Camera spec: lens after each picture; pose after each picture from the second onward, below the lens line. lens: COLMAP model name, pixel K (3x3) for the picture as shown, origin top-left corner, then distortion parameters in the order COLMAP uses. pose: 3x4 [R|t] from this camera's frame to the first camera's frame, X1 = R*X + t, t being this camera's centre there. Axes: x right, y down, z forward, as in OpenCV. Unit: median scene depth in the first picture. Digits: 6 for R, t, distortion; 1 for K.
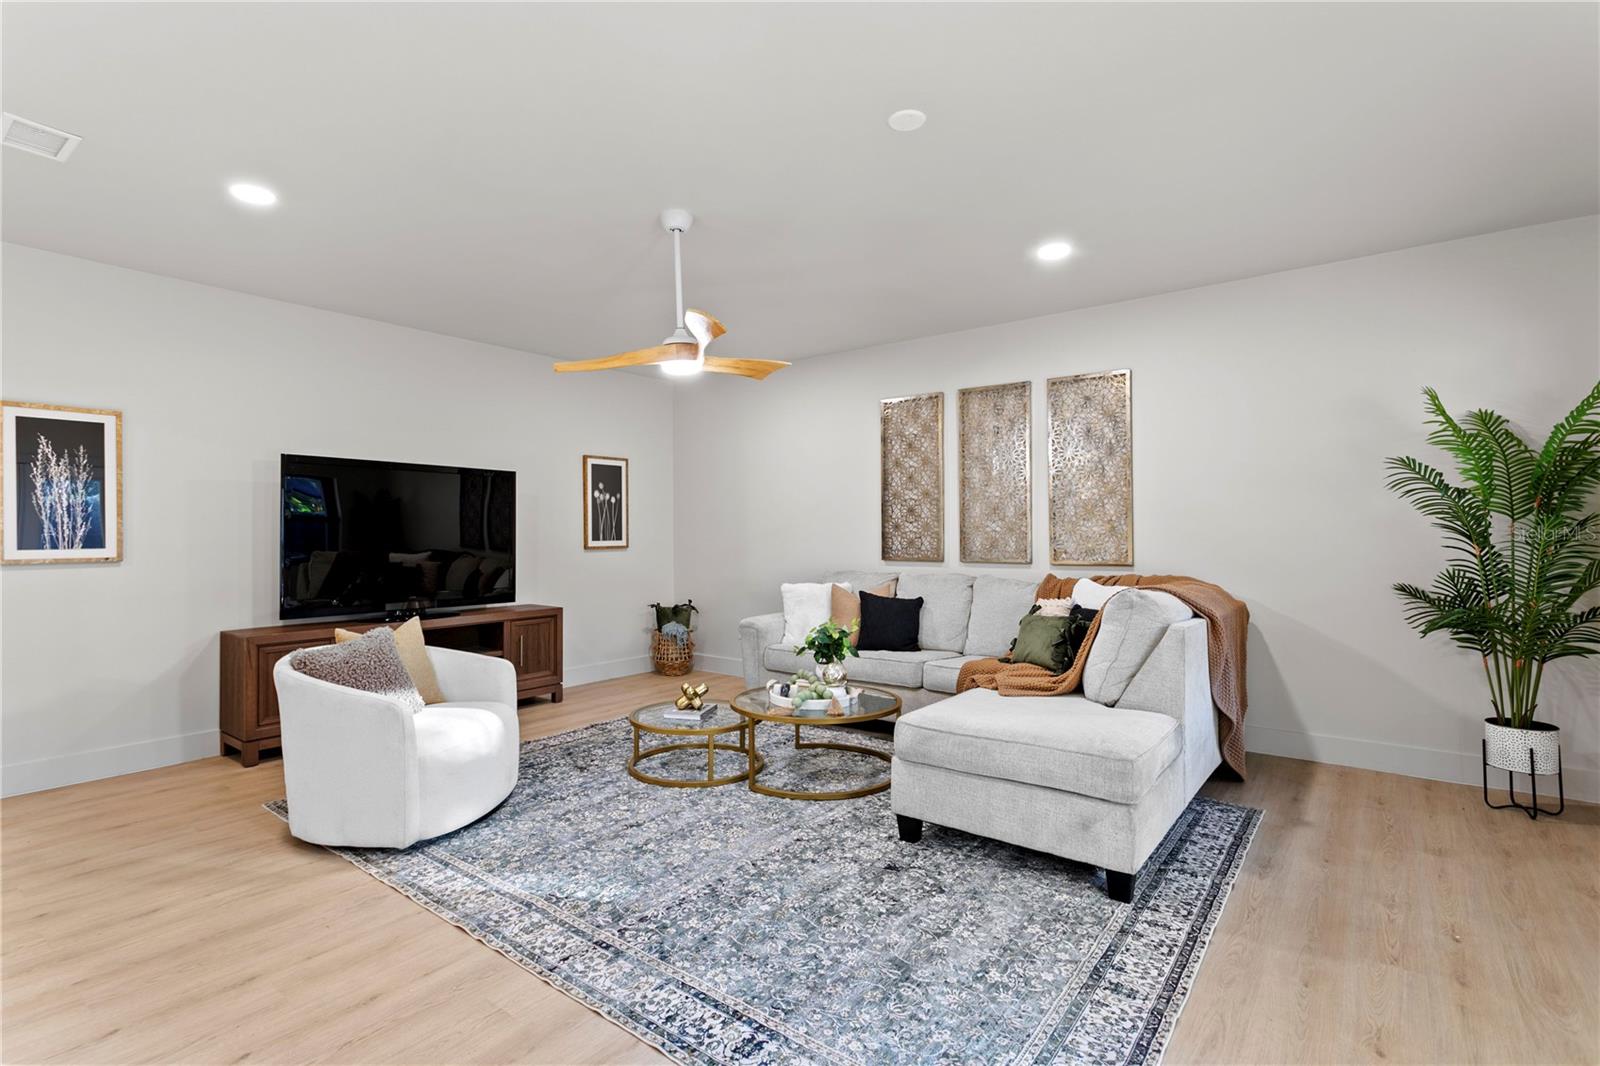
lens RADIAL K [[754.8, 0, 777.6], [0, 754.8, 531.3], [0, 0, 1]] dist [0.001059, 0.001857]
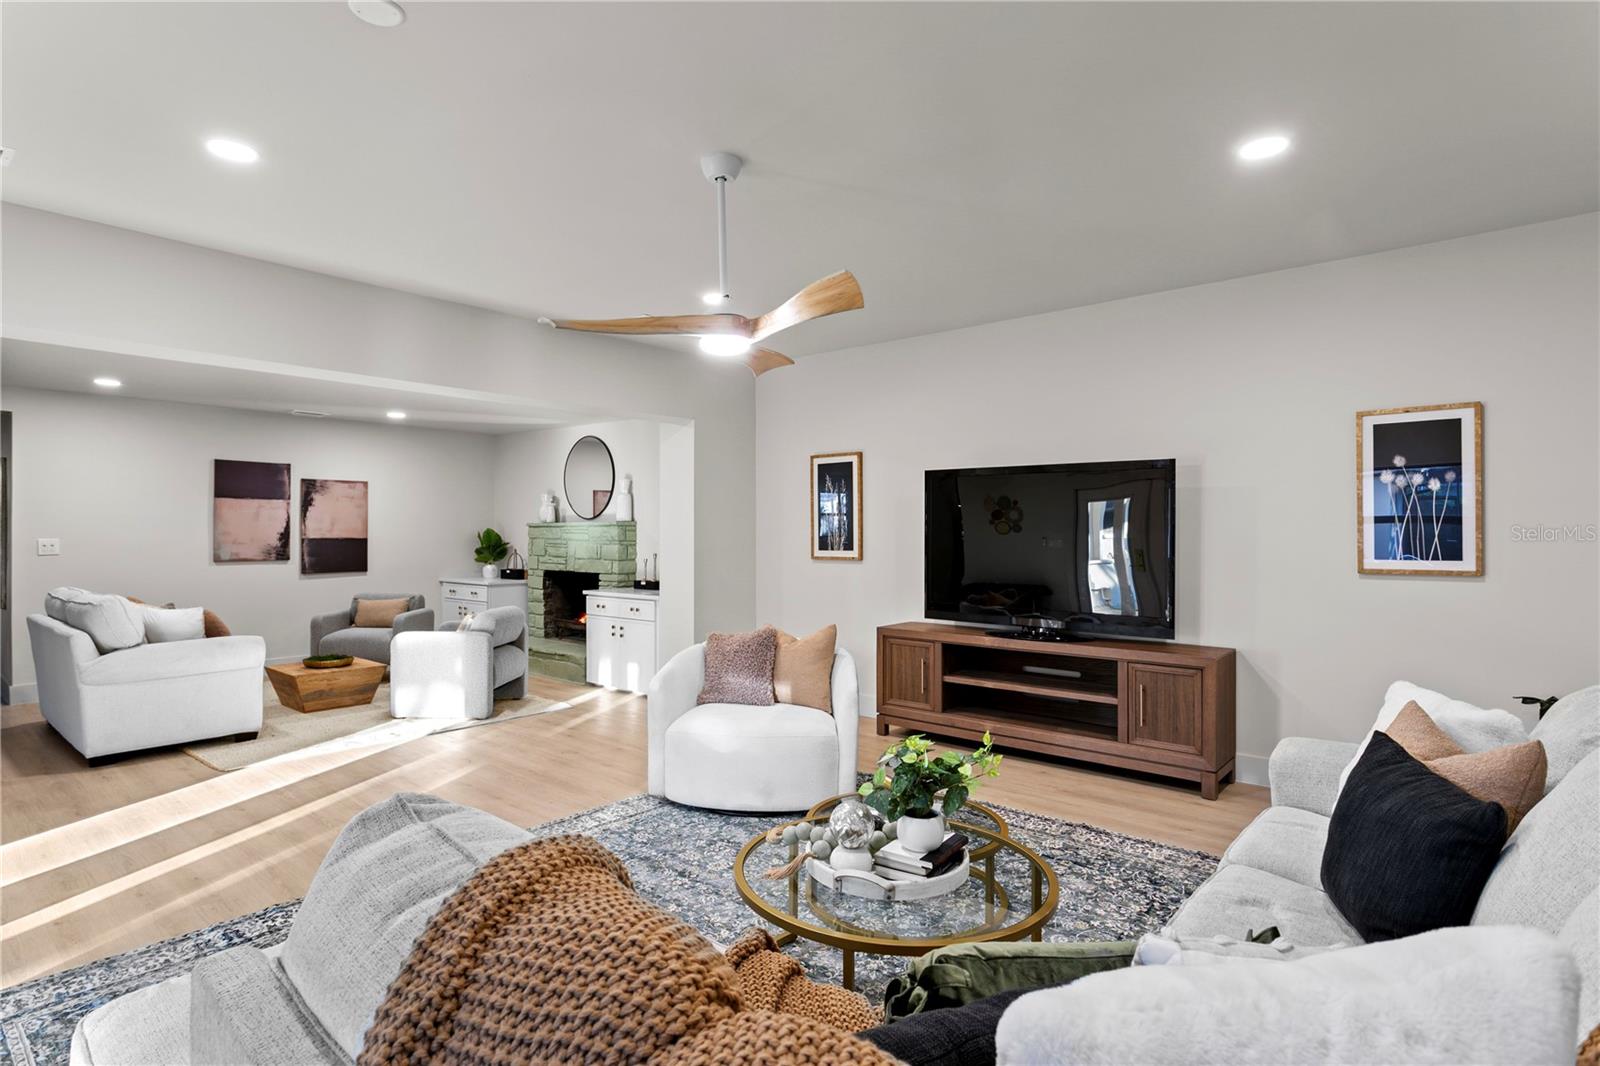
lens RADIAL K [[816.4, 0, 789.2], [0, 816.4, 534.2], [0, 0, 1]] dist [-0.001035, 0.000727]
pose [[-0.039187, 0.009248, -0.999189, 0.699670], [0.003157, 0.999953, 0.009131, -0.024422], [0.999227, -0.002797, -0.039214, 1.042828]]
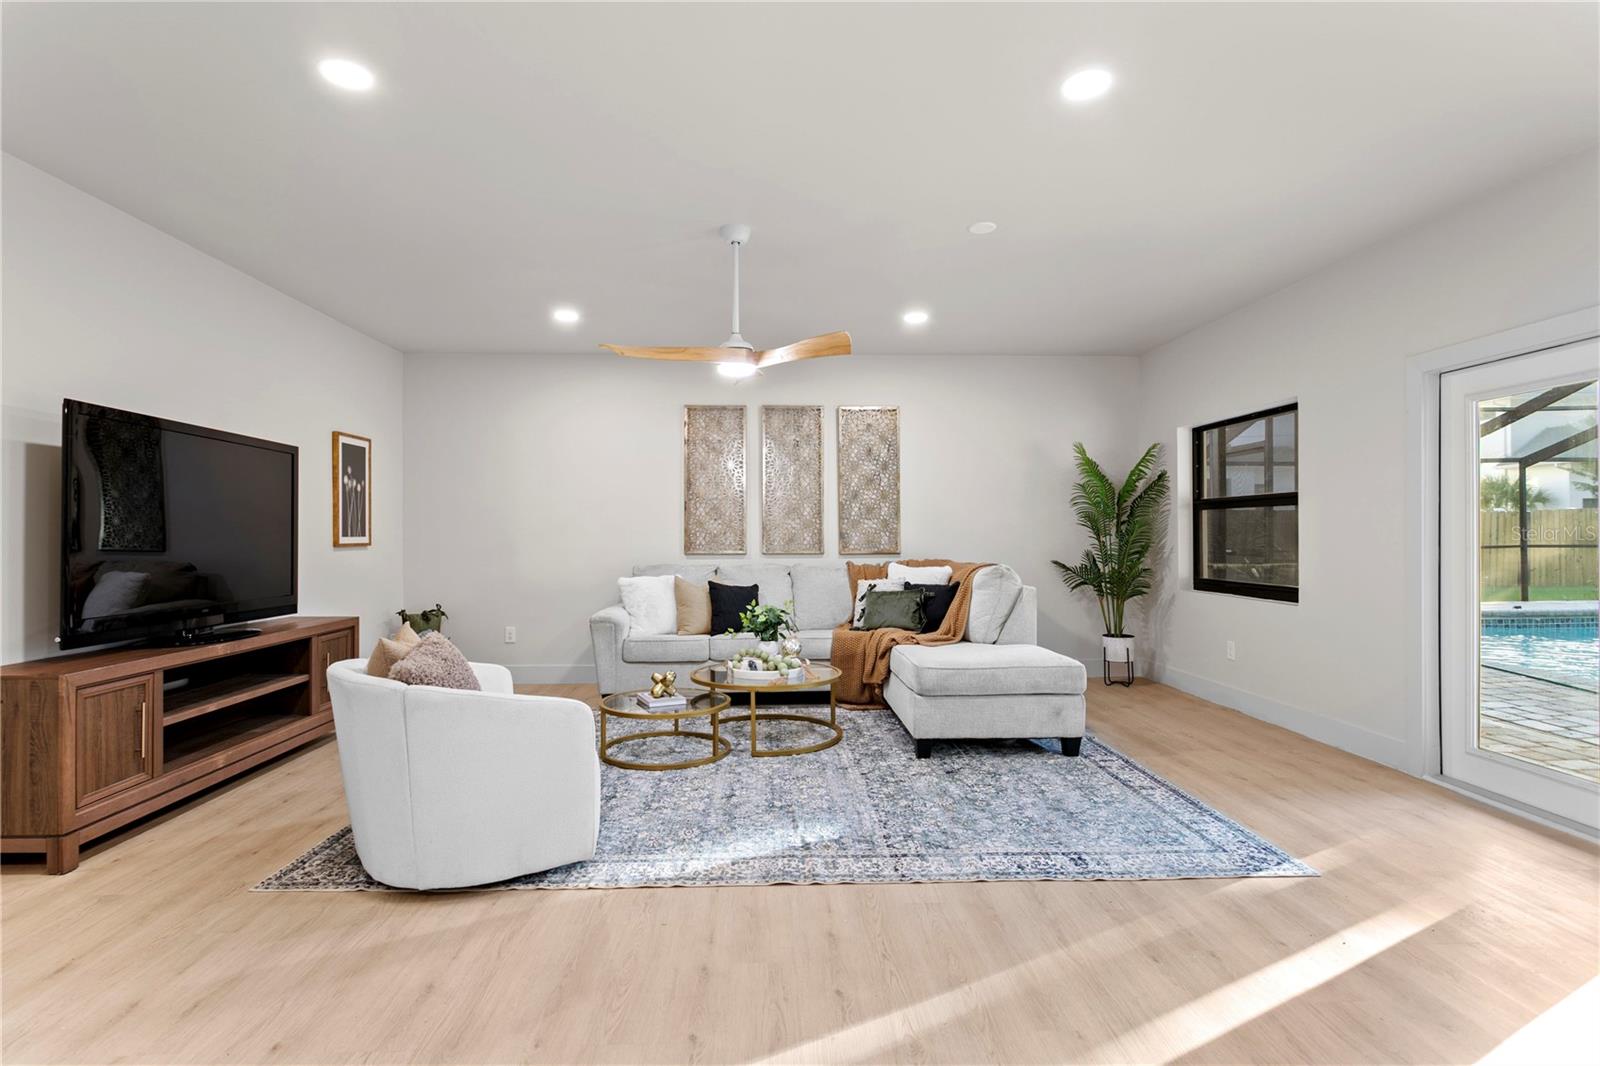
lens RADIAL K [[776.1, 0, 774.9], [0, 776.1, 530.2], [0, 0, 1]] dist [-0.013864, 0.001658]
pose [[0.770115, 0.007019, 0.637866, -0.751144], [-0.002054, 0.999962, -0.008523, 0.020905], [-0.637901, 0.005253, 0.770100, 0.102662]]
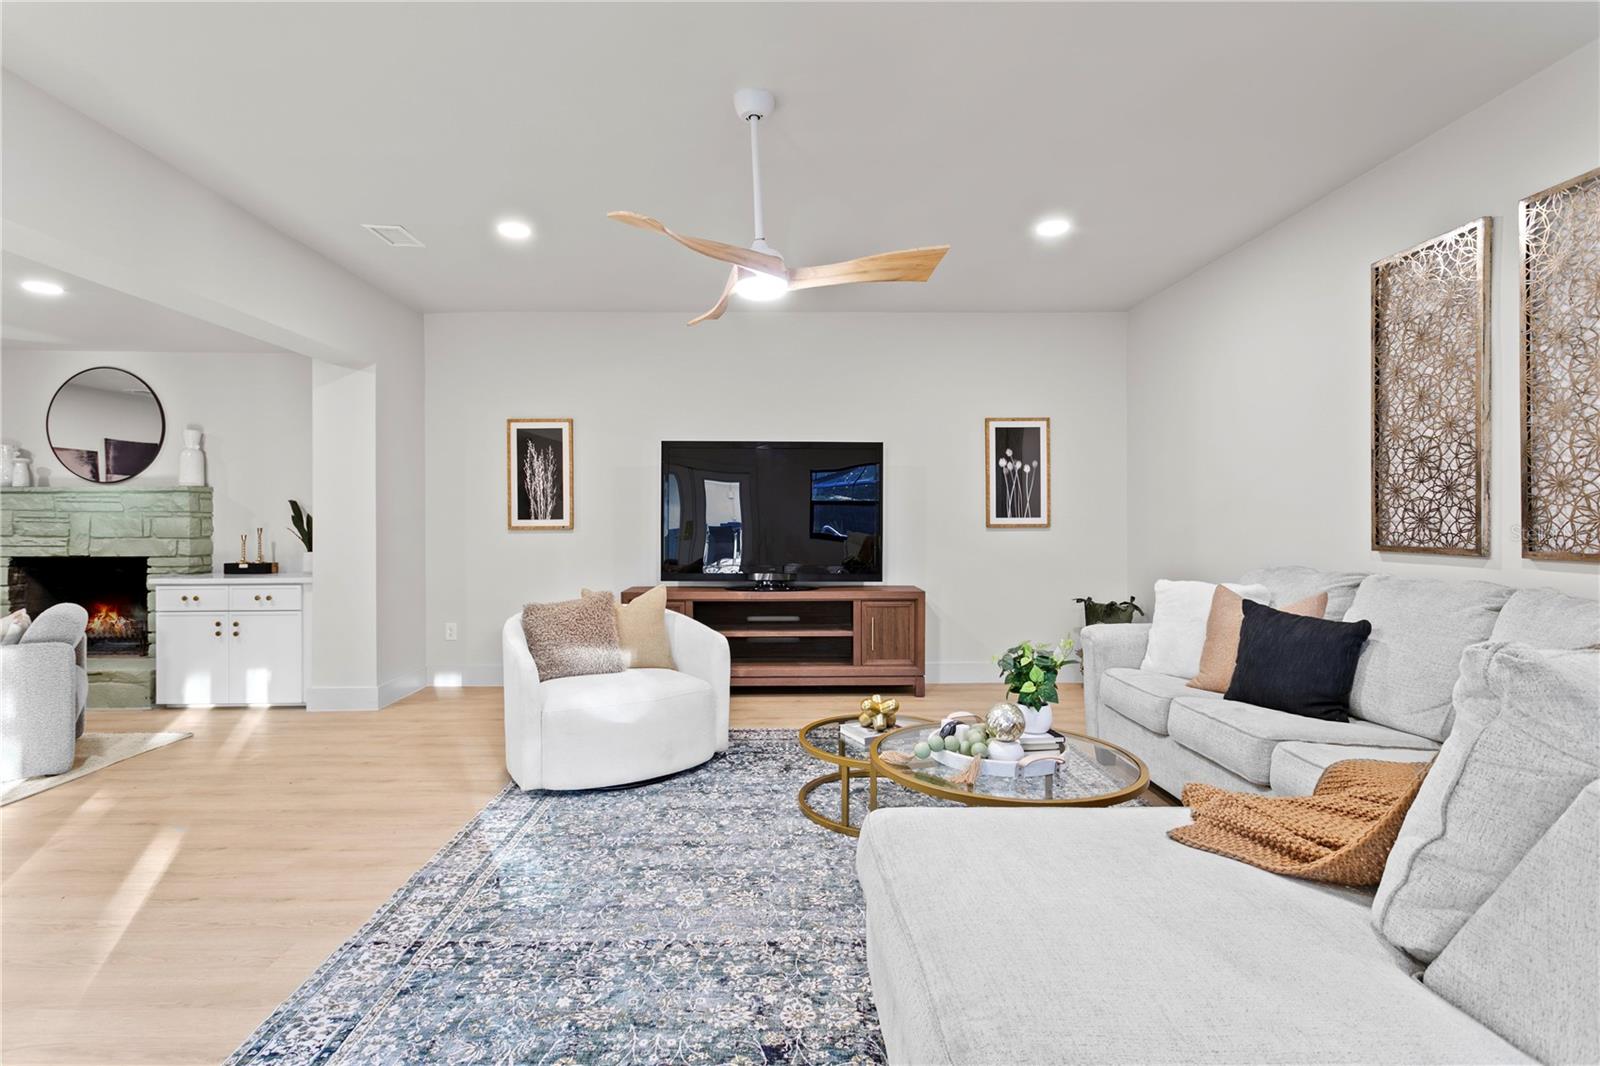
lens RADIAL K [[754.8, 0, 781.7], [0, 754.8, 520.1], [0, 0, 1]] dist [0.001059, 0.001857]
pose [[0.631628, 0.003292, -0.775264, 0.473525], [0.000999, 0.999987, 0.005061, 0.019258], [0.775271, -0.003972, 0.631617, 0.488139]]
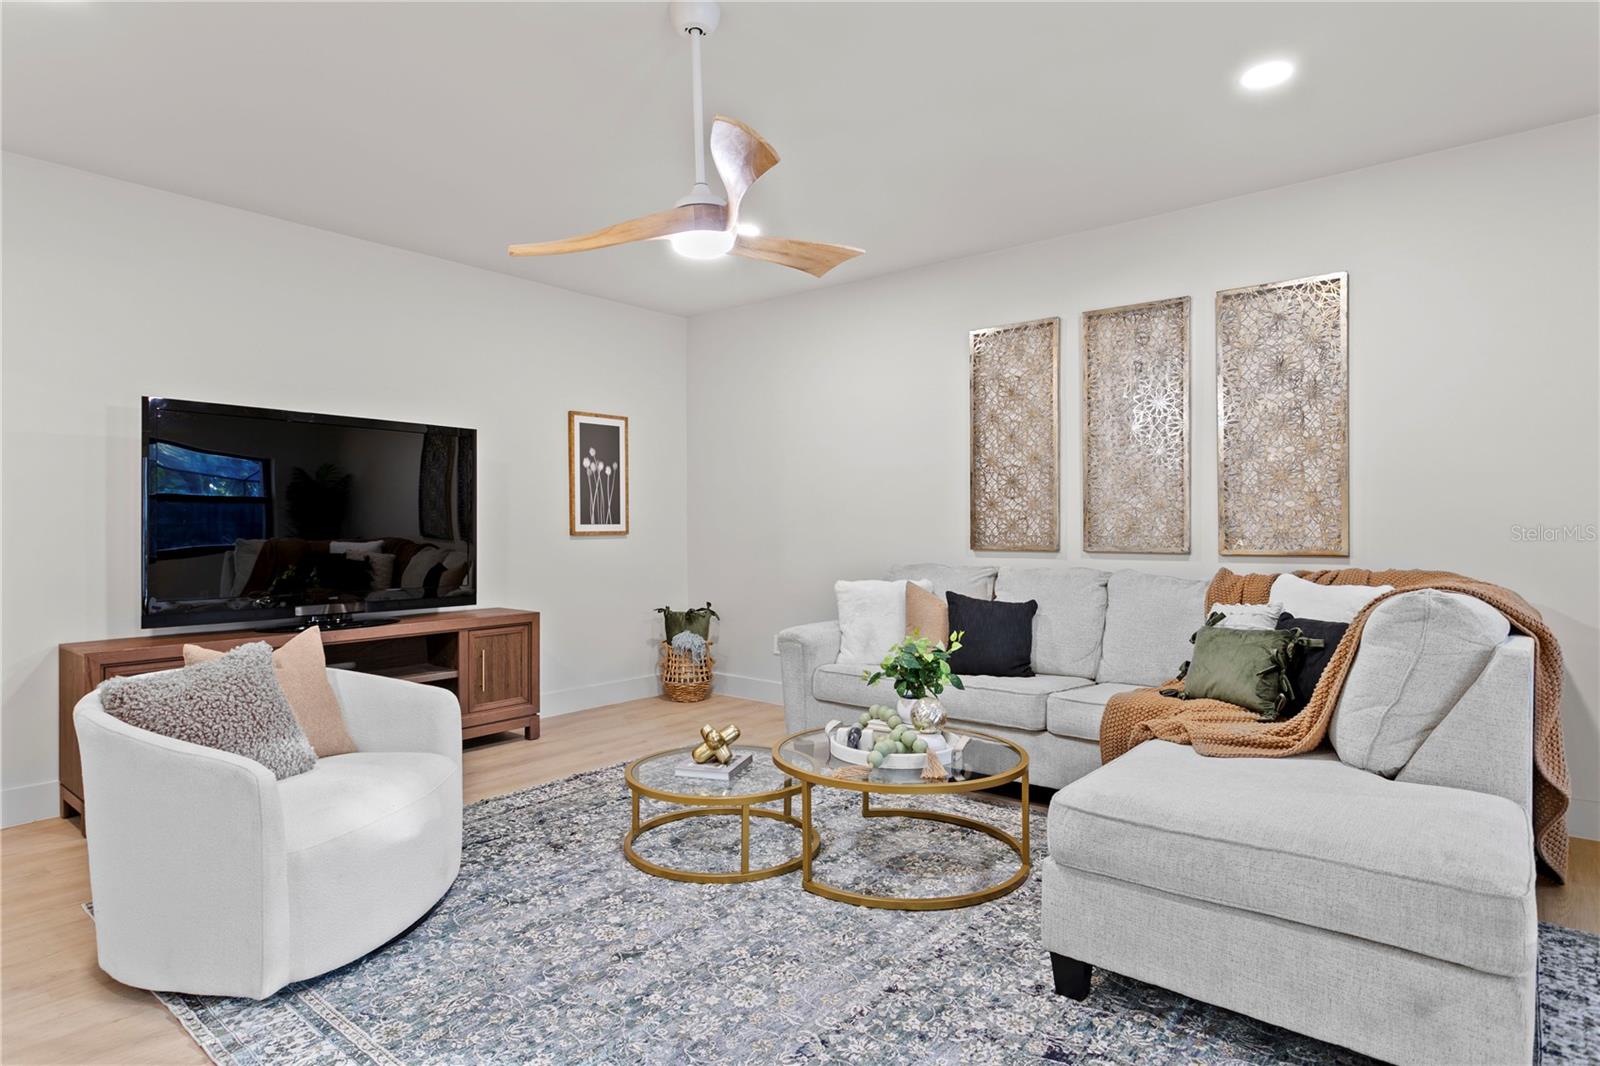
lens RADIAL K [[866.5, 0, 777.7], [0, 866.5, 533.5], [0, 0, 1]] dist [-0.000673, 0.002945]
pose [[0.999532, 0.001573, -0.030542, -0.037743], [-0.001216, 0.999931, 0.011701, 0.020322], [0.030558, -0.011658, 0.999465, 0.242915]]
